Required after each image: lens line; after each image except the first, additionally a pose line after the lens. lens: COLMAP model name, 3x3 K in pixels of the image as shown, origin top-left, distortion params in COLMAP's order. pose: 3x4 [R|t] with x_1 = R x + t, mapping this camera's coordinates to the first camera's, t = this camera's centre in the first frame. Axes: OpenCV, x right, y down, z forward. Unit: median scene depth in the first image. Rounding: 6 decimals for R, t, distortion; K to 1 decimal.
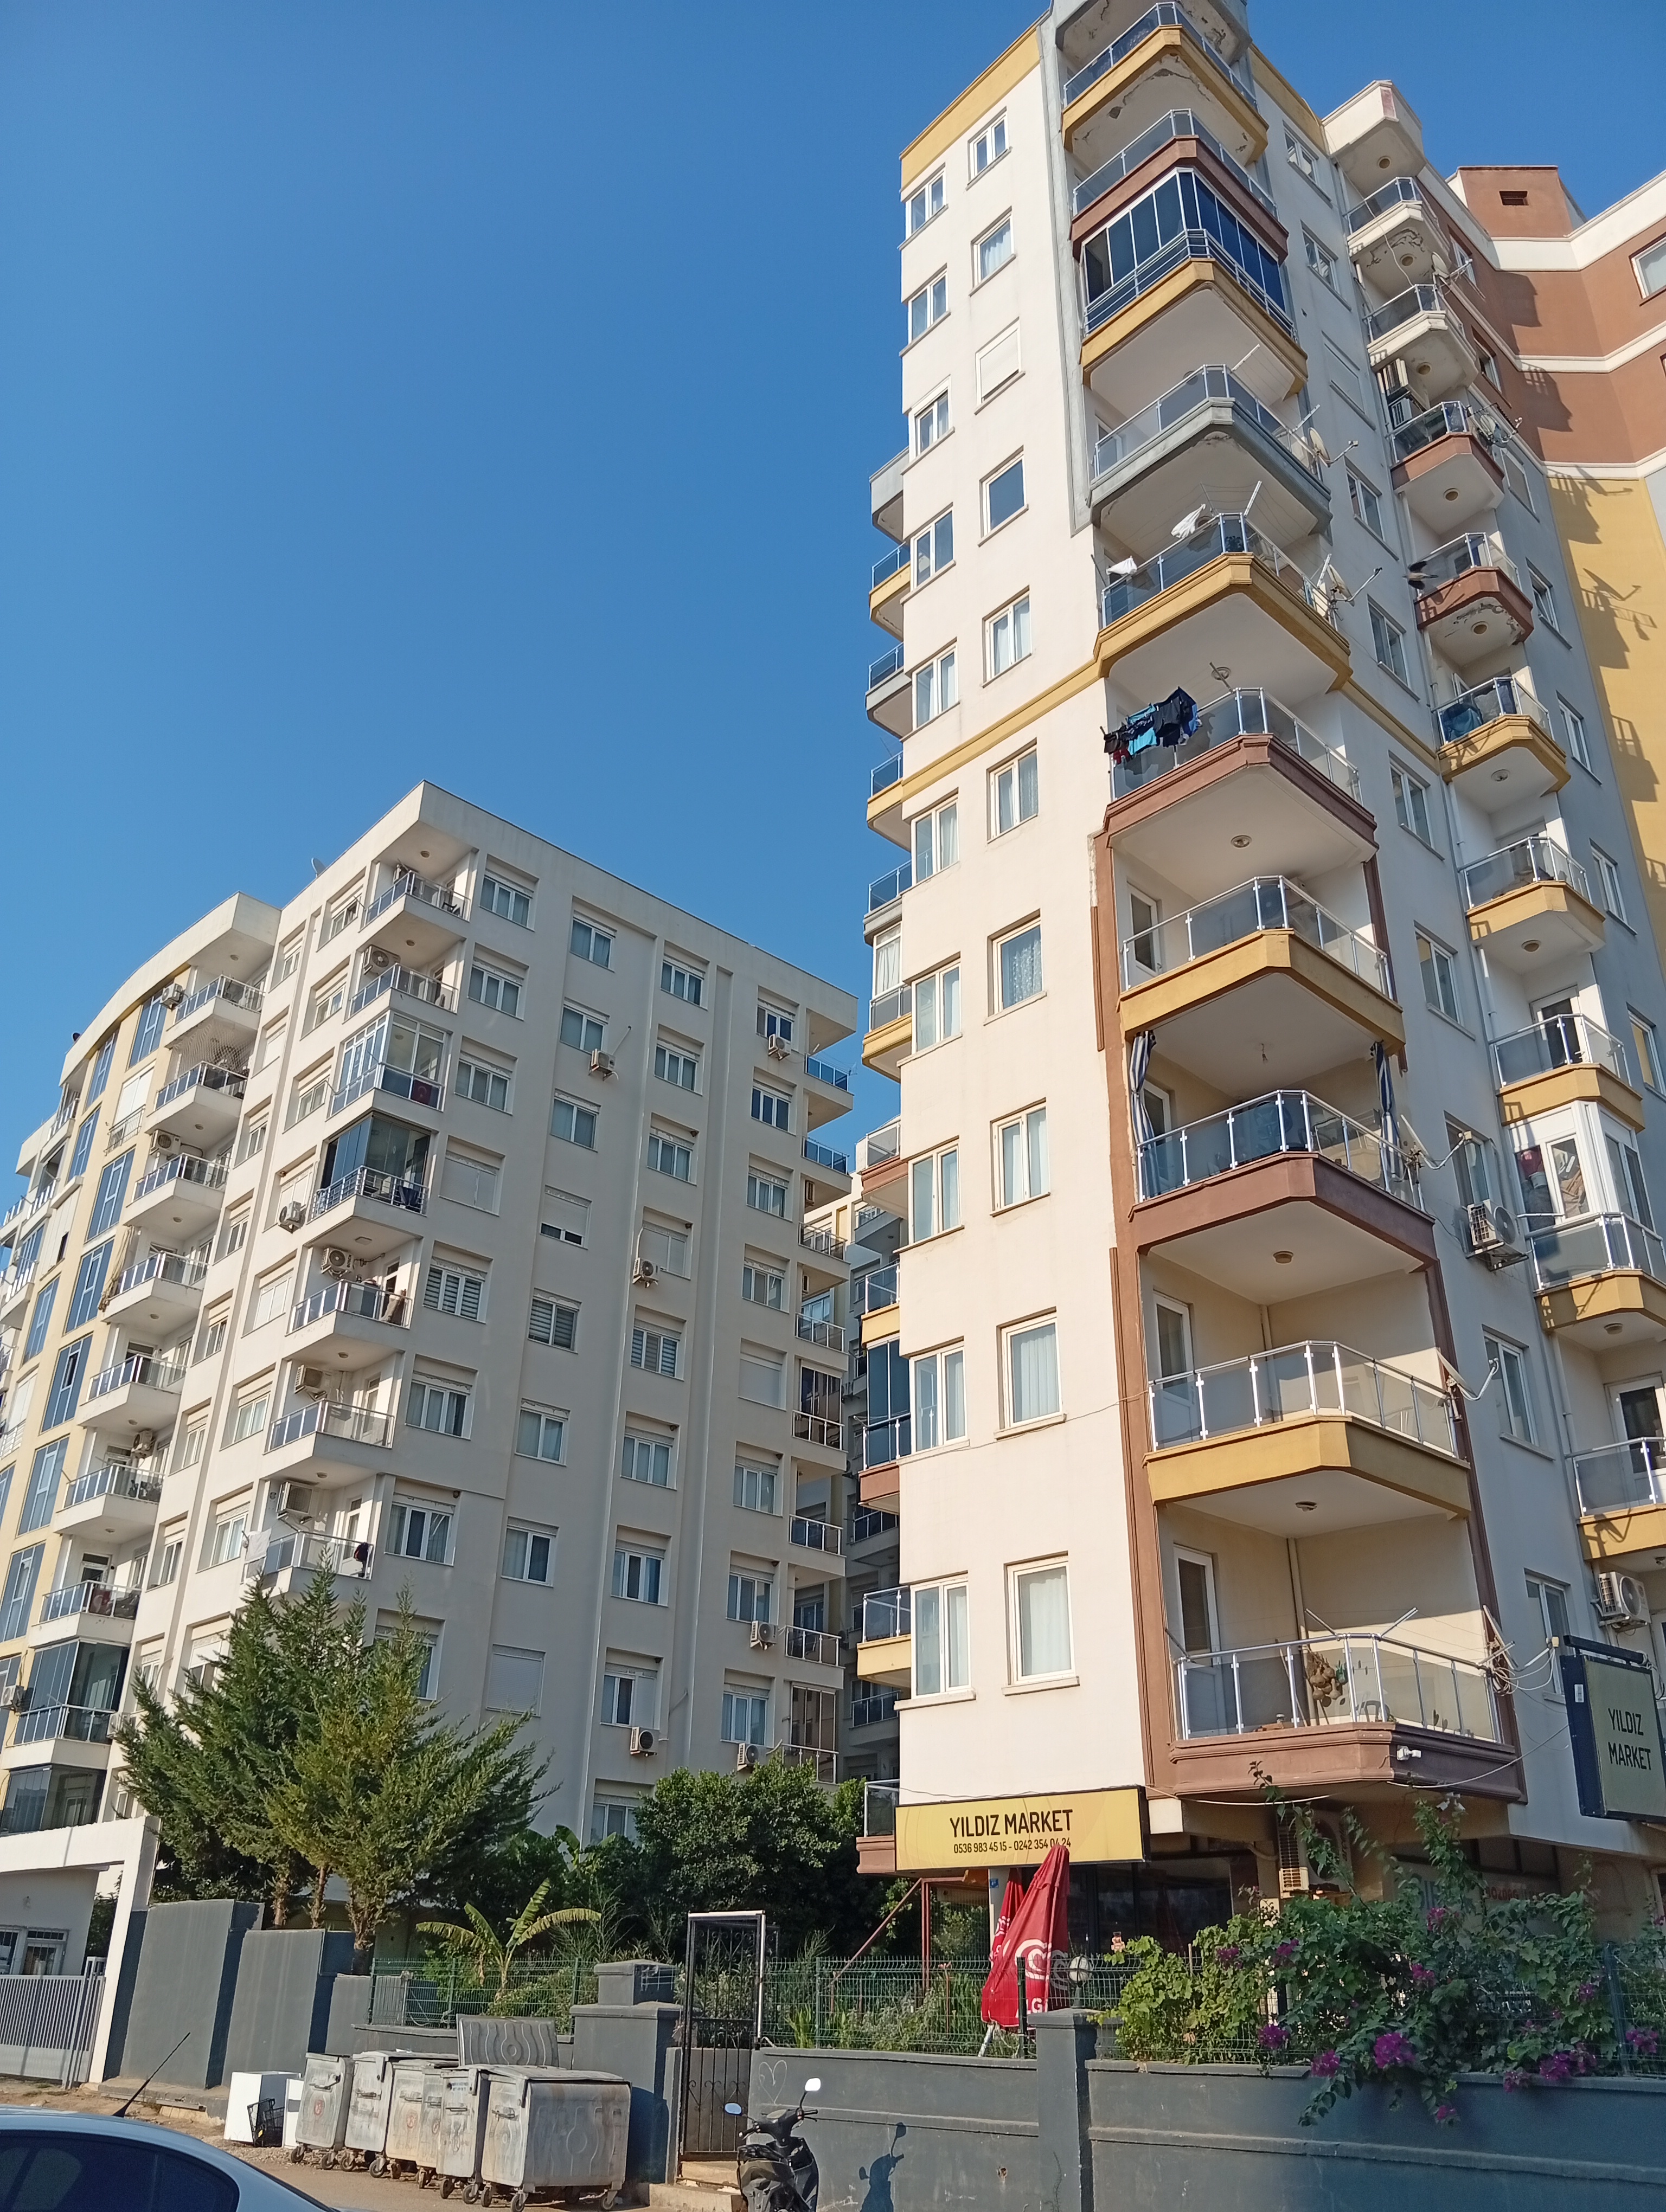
lens RADIAL K [[1714.1, 0, 833.0], [0, 1714.1, 1106.0], [0, 0, 1]] dist [0.150258, -0.312805]
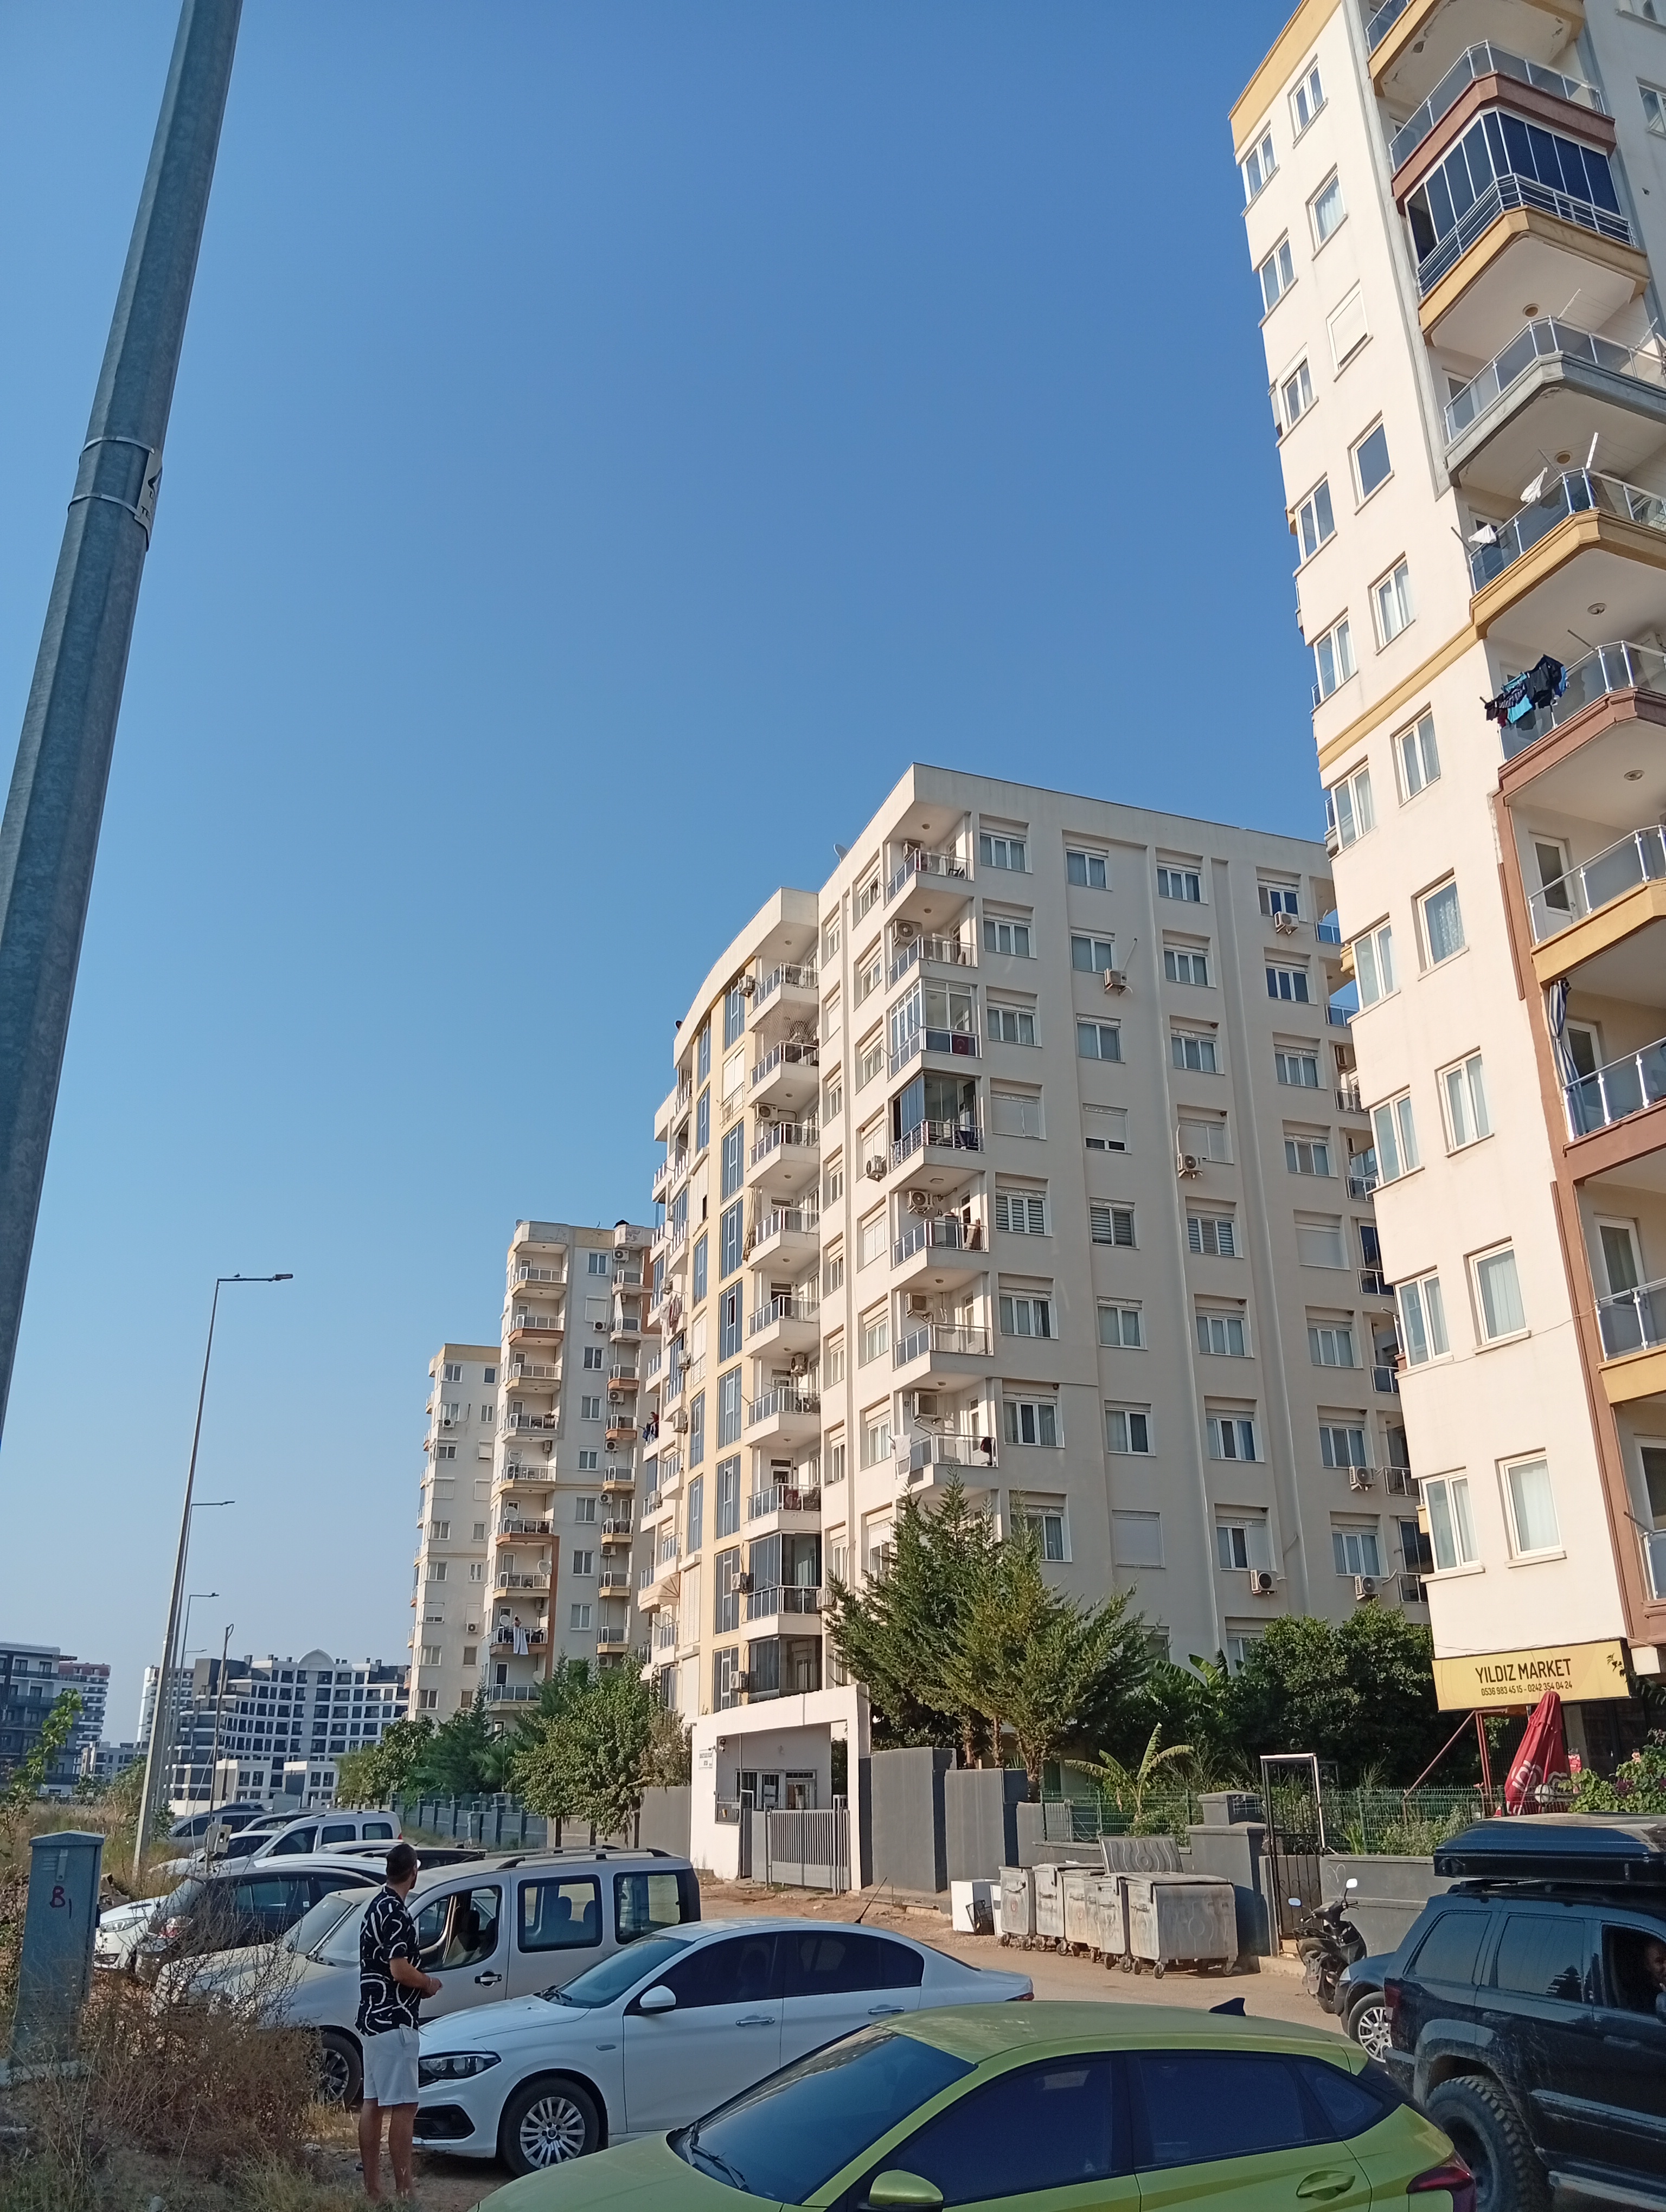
lens RADIAL K [[1719.3, 0, 833.0], [0, 1719.3, 1106.0], [0, 0, 1]] dist [0.146096, -0.342582]
pose [[0.931594, -0.160515, -0.326141, 0.070815], [0.192038, 0.979122, 0.066652, -0.091198], [0.308634, -0.124724, 0.942968, -0.151024]]
